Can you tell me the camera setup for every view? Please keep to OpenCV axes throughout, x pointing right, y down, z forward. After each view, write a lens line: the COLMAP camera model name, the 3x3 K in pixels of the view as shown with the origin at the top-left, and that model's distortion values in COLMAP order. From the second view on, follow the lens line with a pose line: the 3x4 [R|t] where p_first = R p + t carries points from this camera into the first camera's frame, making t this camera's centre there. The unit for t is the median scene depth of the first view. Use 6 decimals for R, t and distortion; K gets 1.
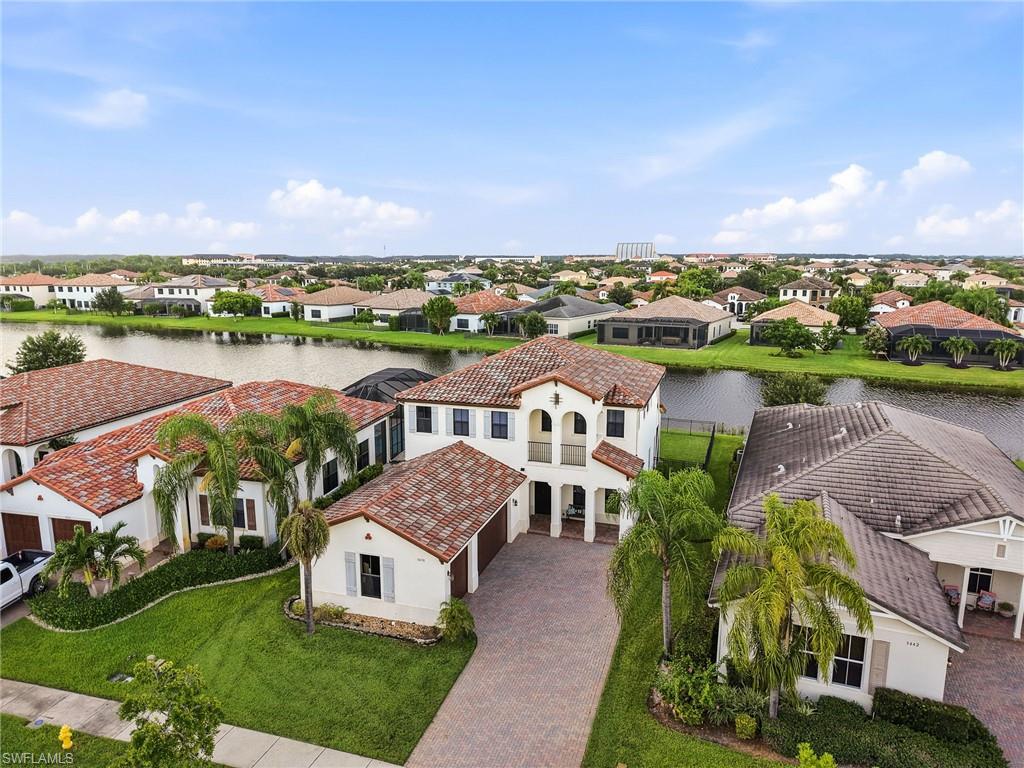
lens RADIAL K [[677.2, 0, 508.4], [0, 677.2, 382.8], [0, 0, 1]] dist [0.054904, -0.075308]
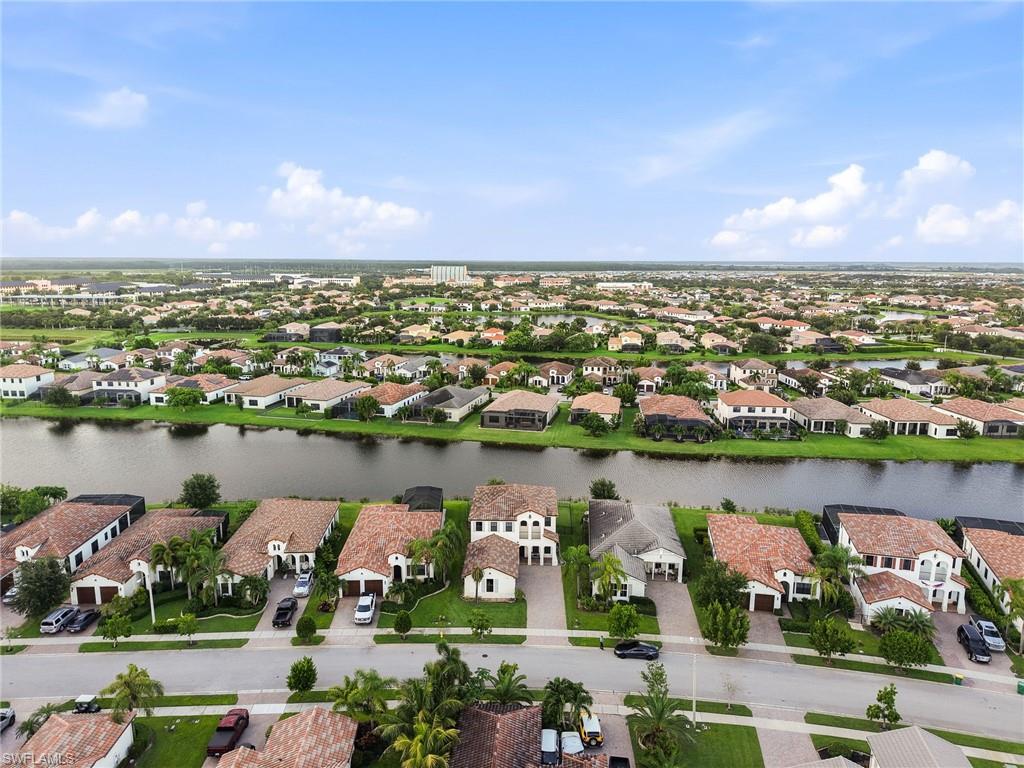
lens RADIAL K [[677.2, 0, 508.4], [0, 677.2, 382.8], [0, 0, 1]] dist [0.054904, -0.075308]
pose [[0.959996, -0.042551, 0.276761, -0.755782], [0.043054, 0.999064, 0.004261, -0.537327], [-0.276683, 0.007825, 0.960929, -1.669228]]
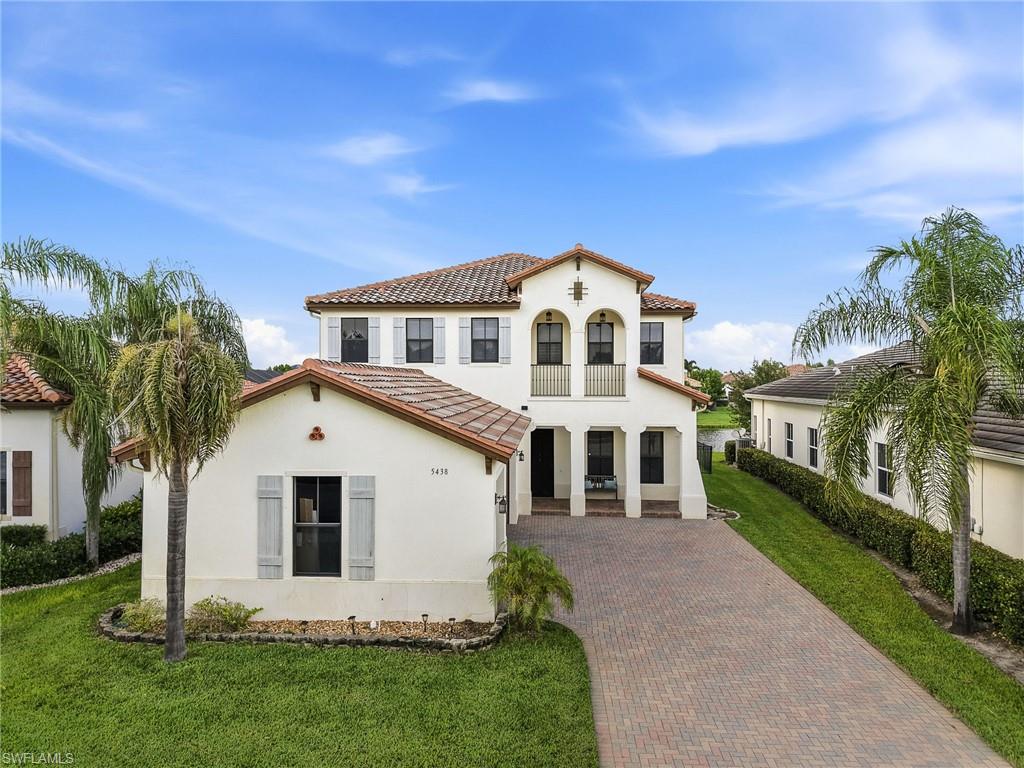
lens RADIAL K [[677.2, 0, 508.4], [0, 677.2, 382.8], [0, 0, 1]] dist [0.054904, -0.075308]
pose [[0.967477, 0.002068, 0.252949, -0.150342], [0.044394, 0.983058, -0.177837, 0.213849], [-0.249032, 0.183283, 0.950995, 0.399241]]
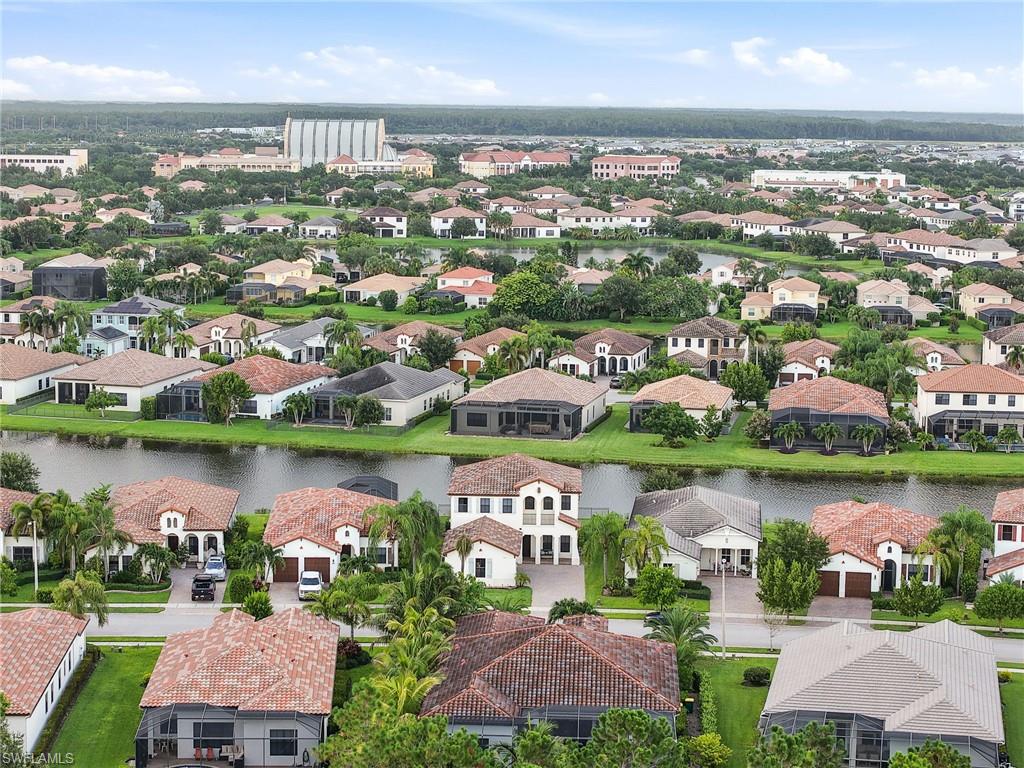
lens RADIAL K [[2166.4, 0, 512.0], [0, 2166.4, 384.0], [0, 0, 1]] dist [-0.362407, 0.515337]
pose [[0.958641, -0.022235, 0.283748, -1.669860], [0.036150, 0.998382, -0.043899, -0.009692], [-0.282313, 0.052341, 0.957893, -4.685901]]
